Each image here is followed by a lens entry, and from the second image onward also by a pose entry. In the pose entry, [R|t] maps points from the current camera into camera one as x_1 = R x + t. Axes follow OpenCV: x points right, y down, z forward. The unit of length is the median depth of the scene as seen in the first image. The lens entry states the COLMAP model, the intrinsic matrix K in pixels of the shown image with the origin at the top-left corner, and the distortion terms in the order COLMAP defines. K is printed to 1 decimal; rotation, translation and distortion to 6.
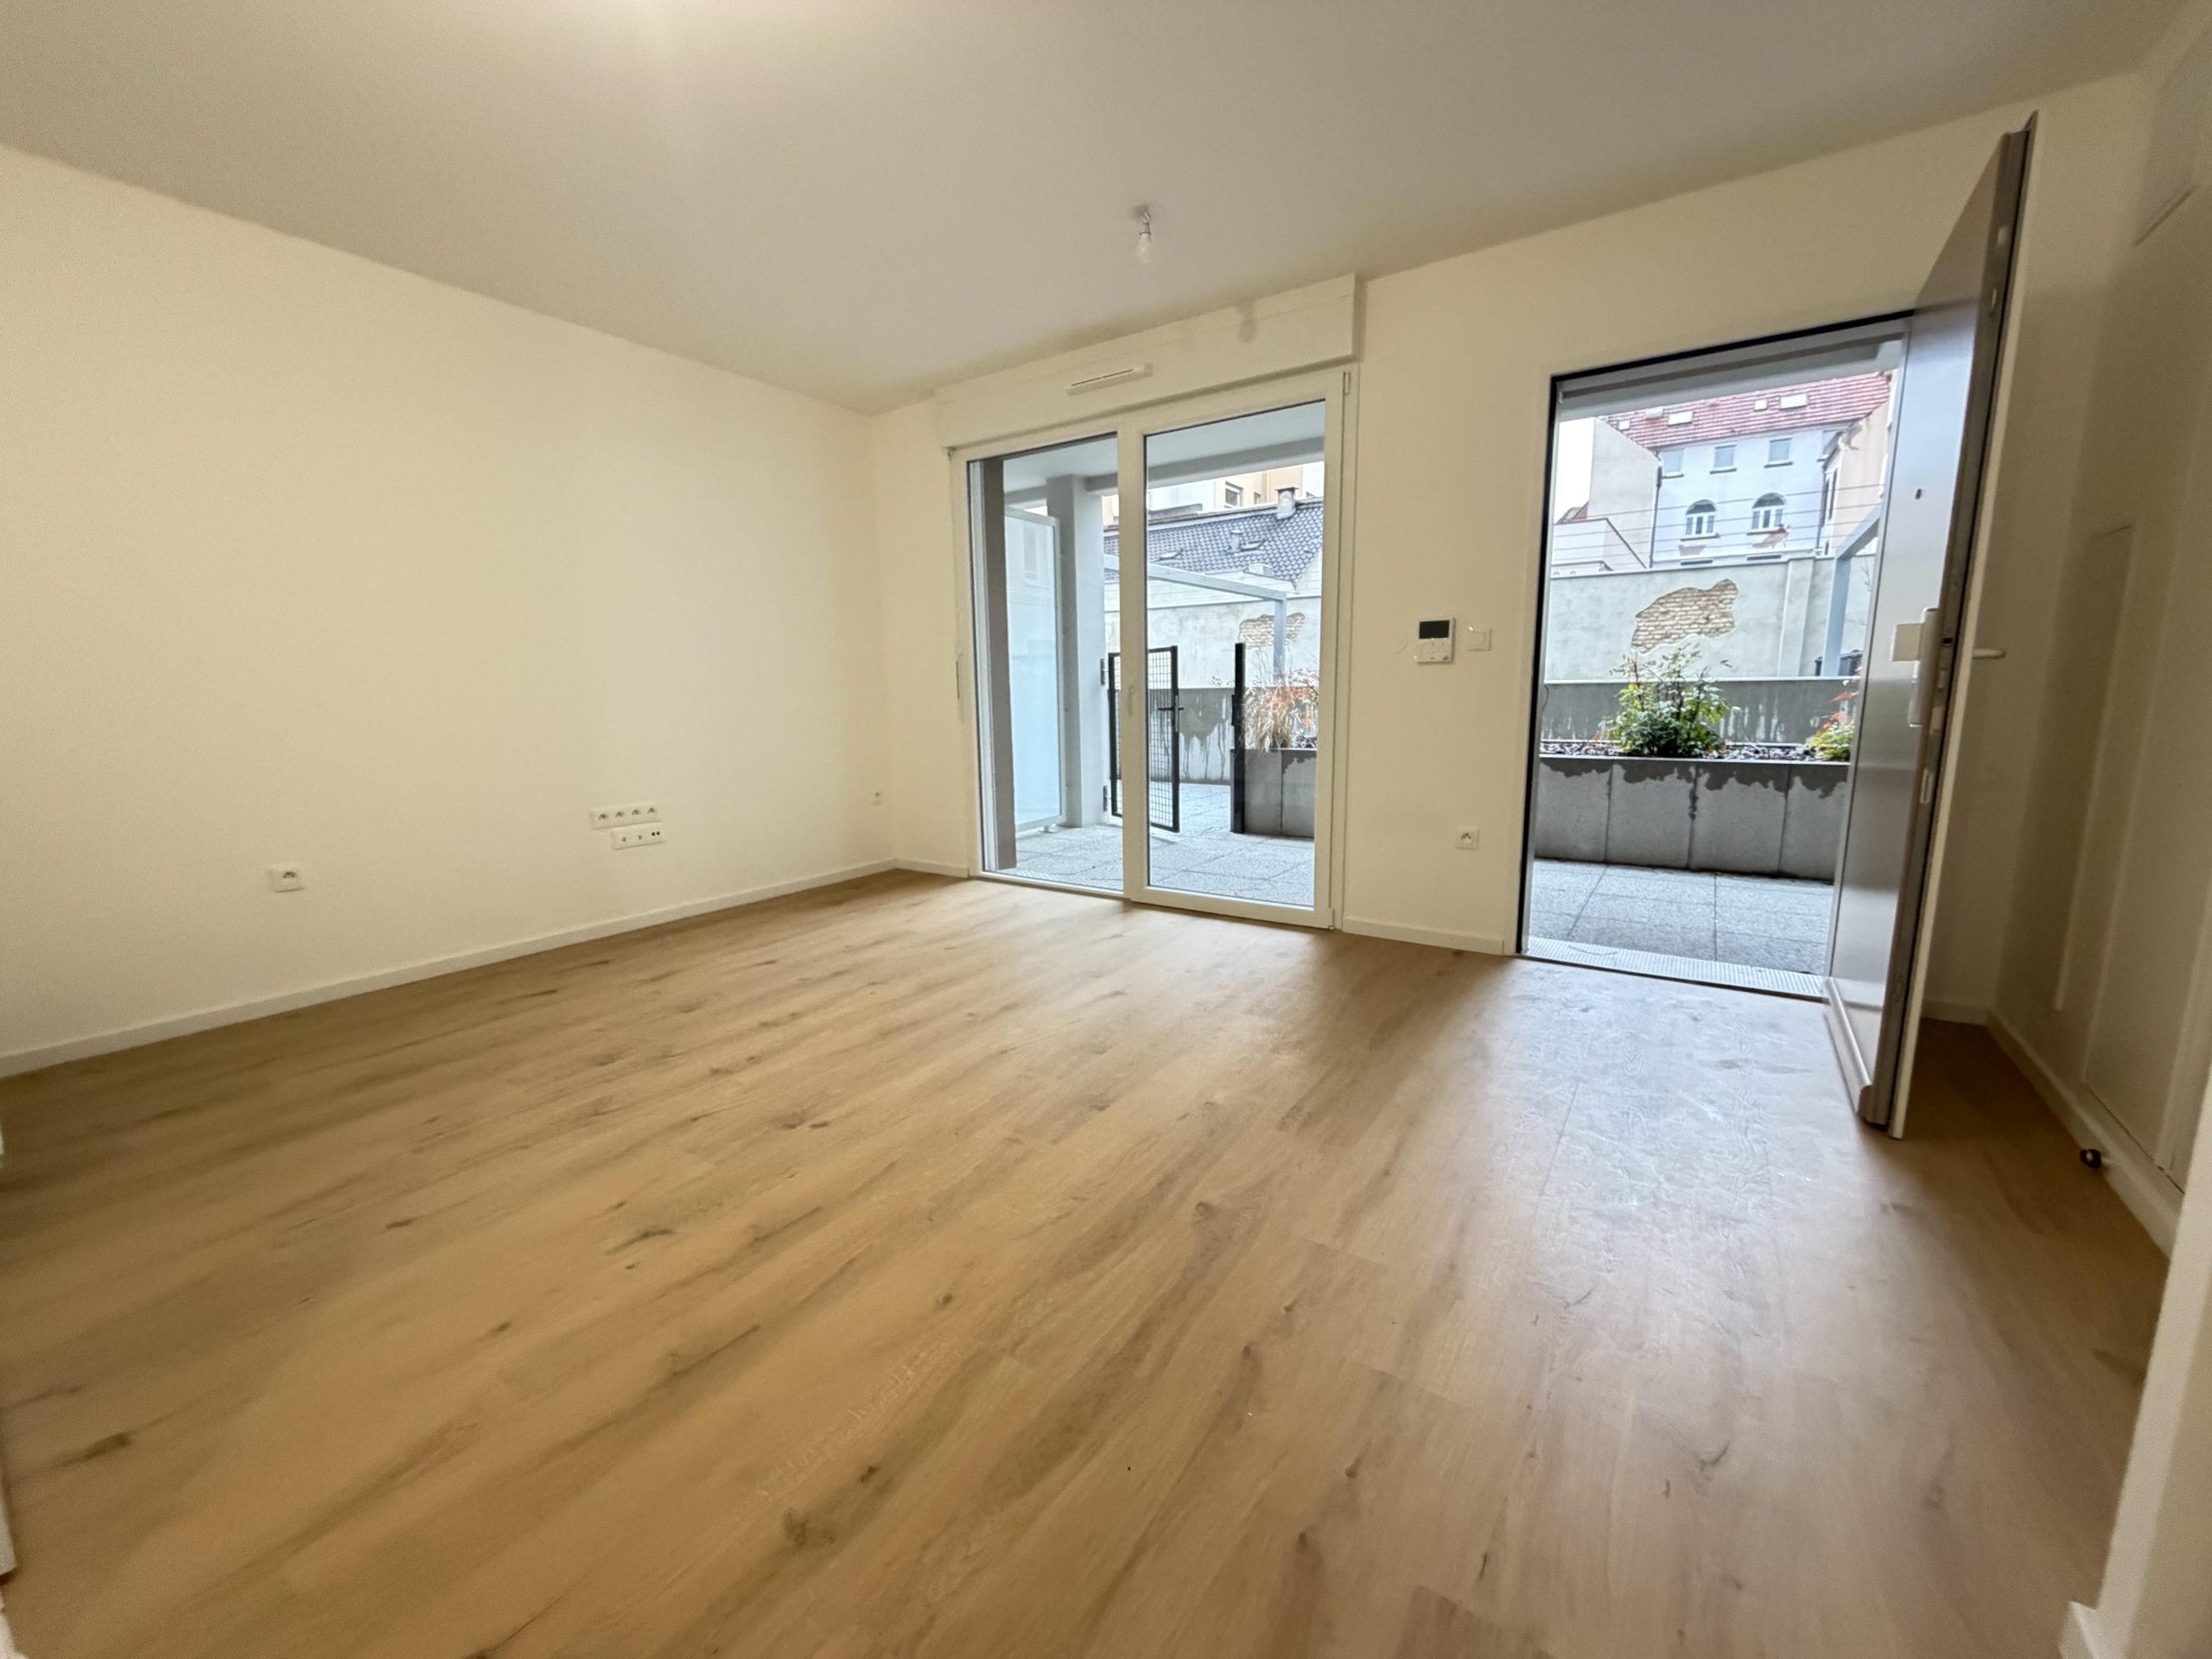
lens RADIAL K [[881.4, 0, 1098.2], [0, 881.4, 835.2], [0, 0, 1]] dist [-0.000928, 0.000490]
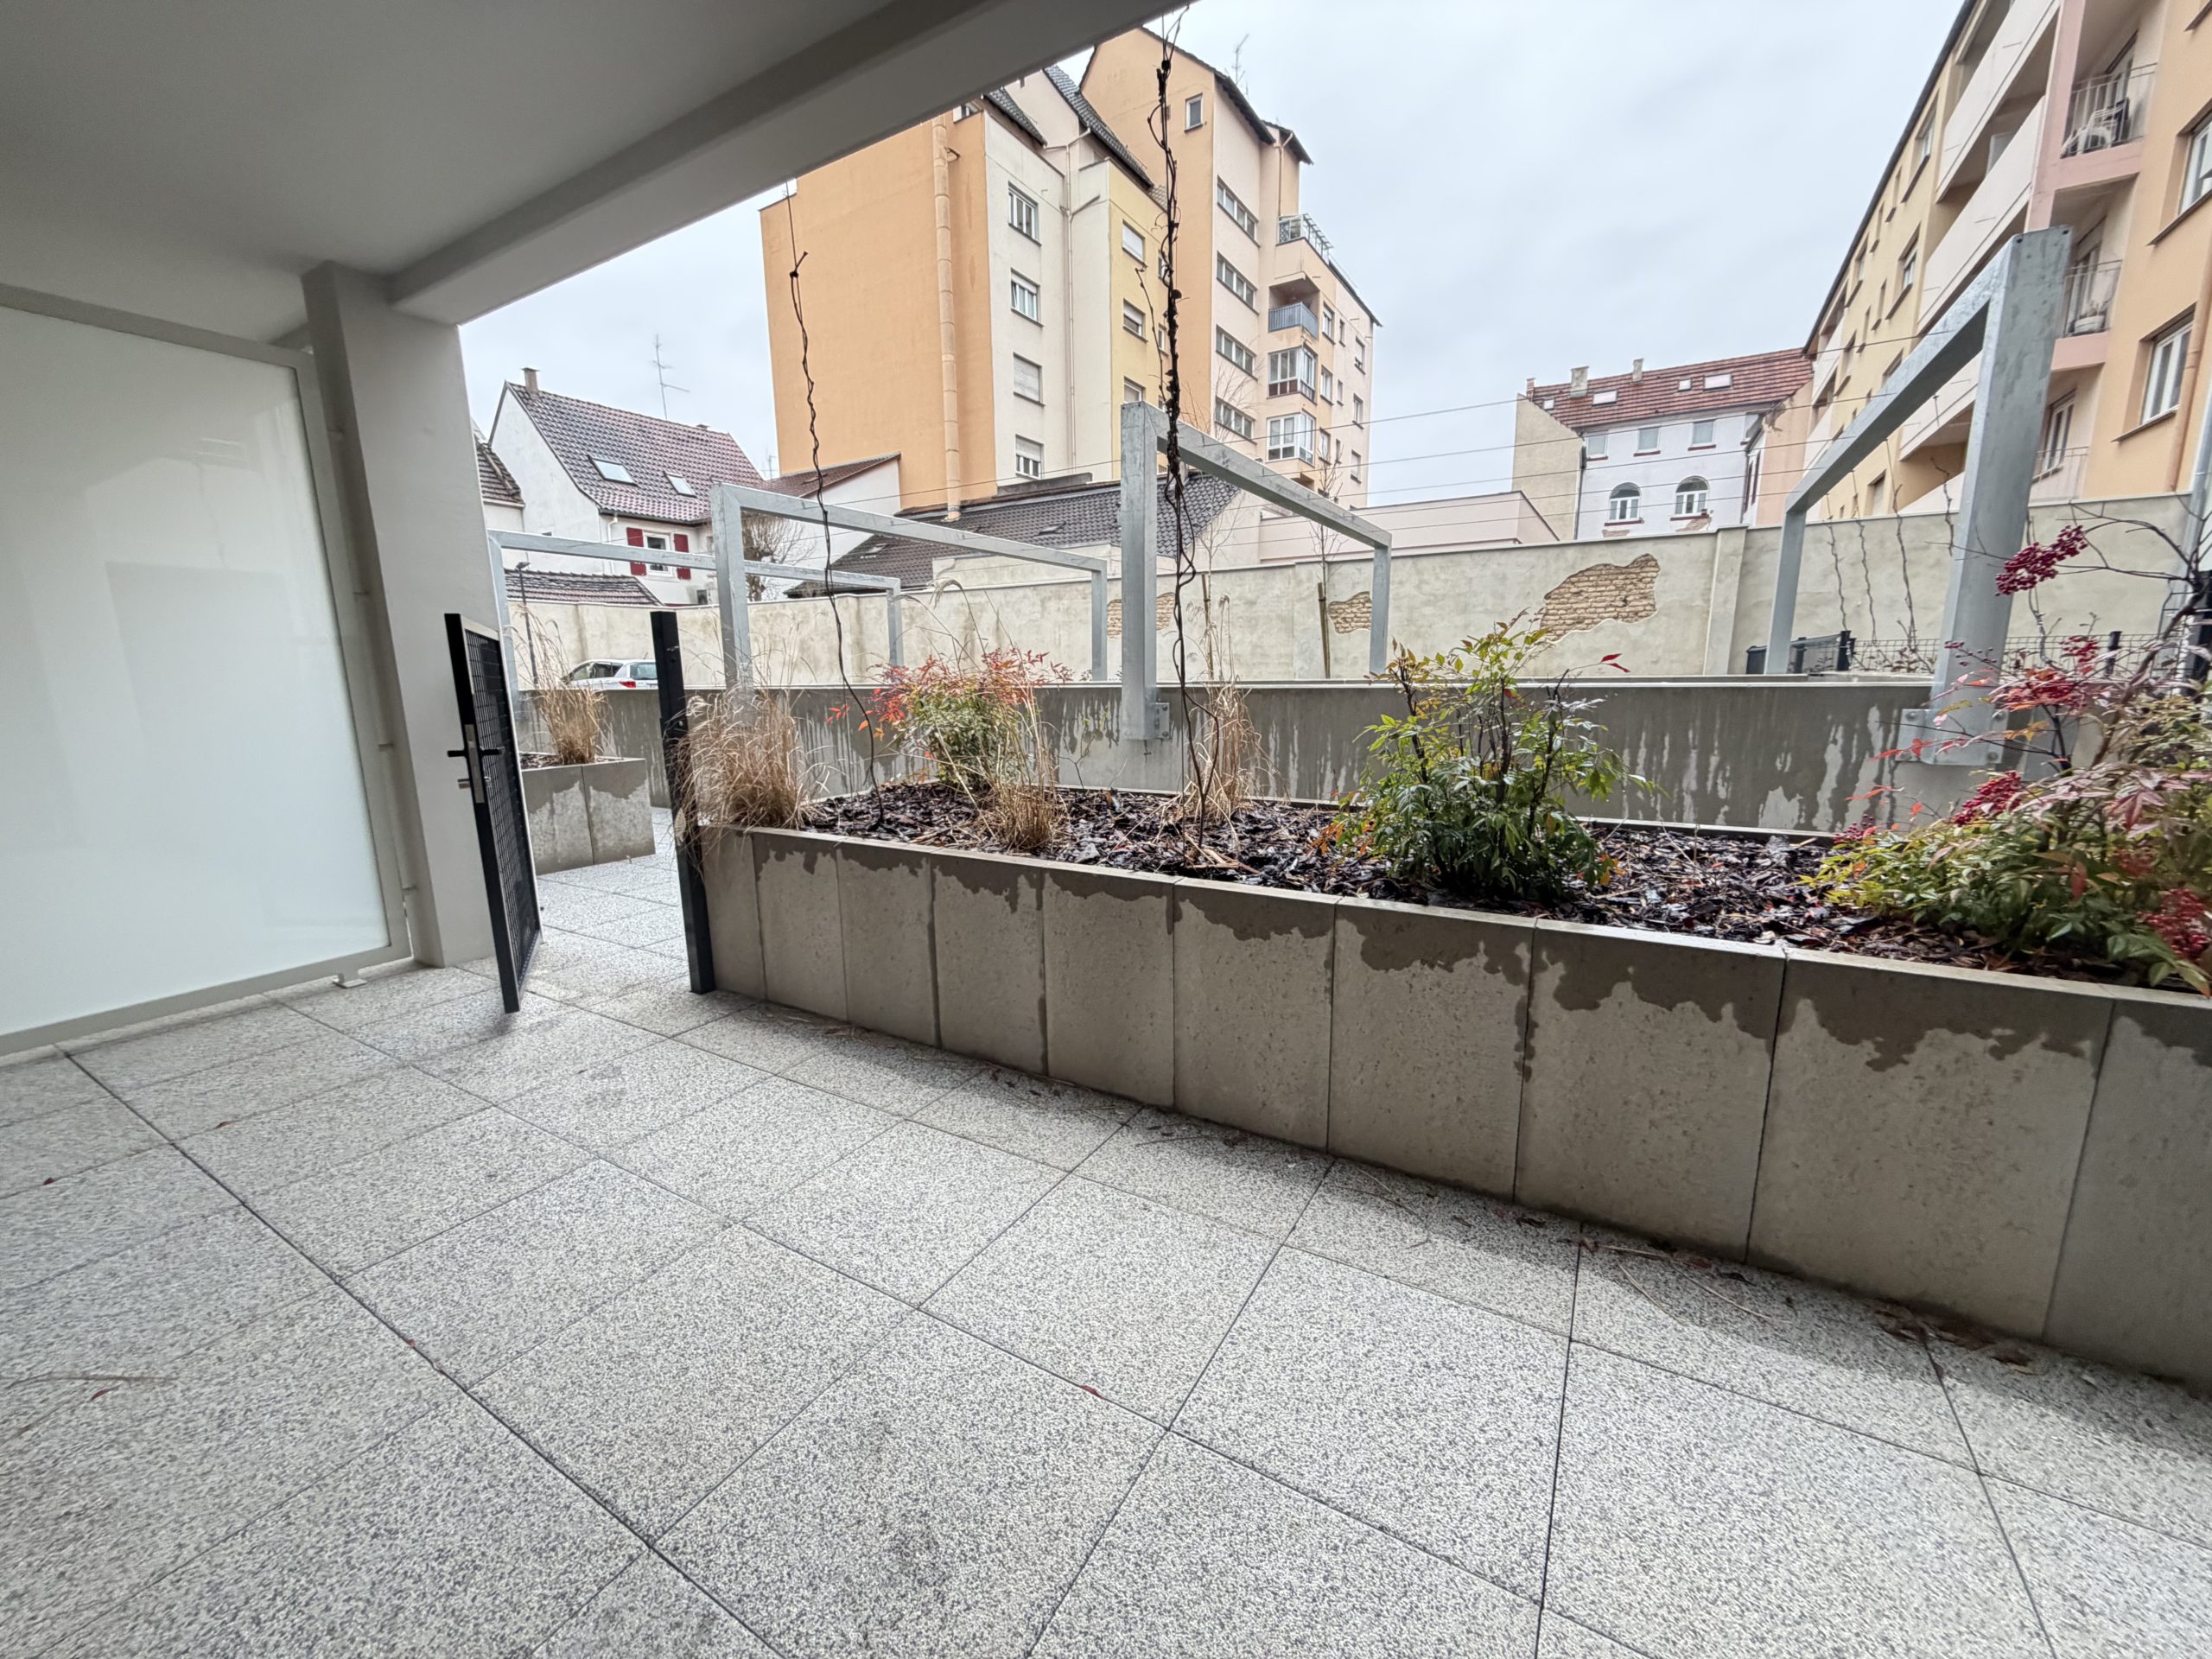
lens RADIAL K [[881.4, 0, 1098.2], [0, 881.4, 835.2], [0, 0, 1]] dist [-0.000928, 0.000490]
pose [[0.998214, -0.007454, 0.059272, 0.134349], [0.006554, 0.999860, 0.015376, -0.036662], [-0.059379, -0.014960, 0.998123, 0.181546]]
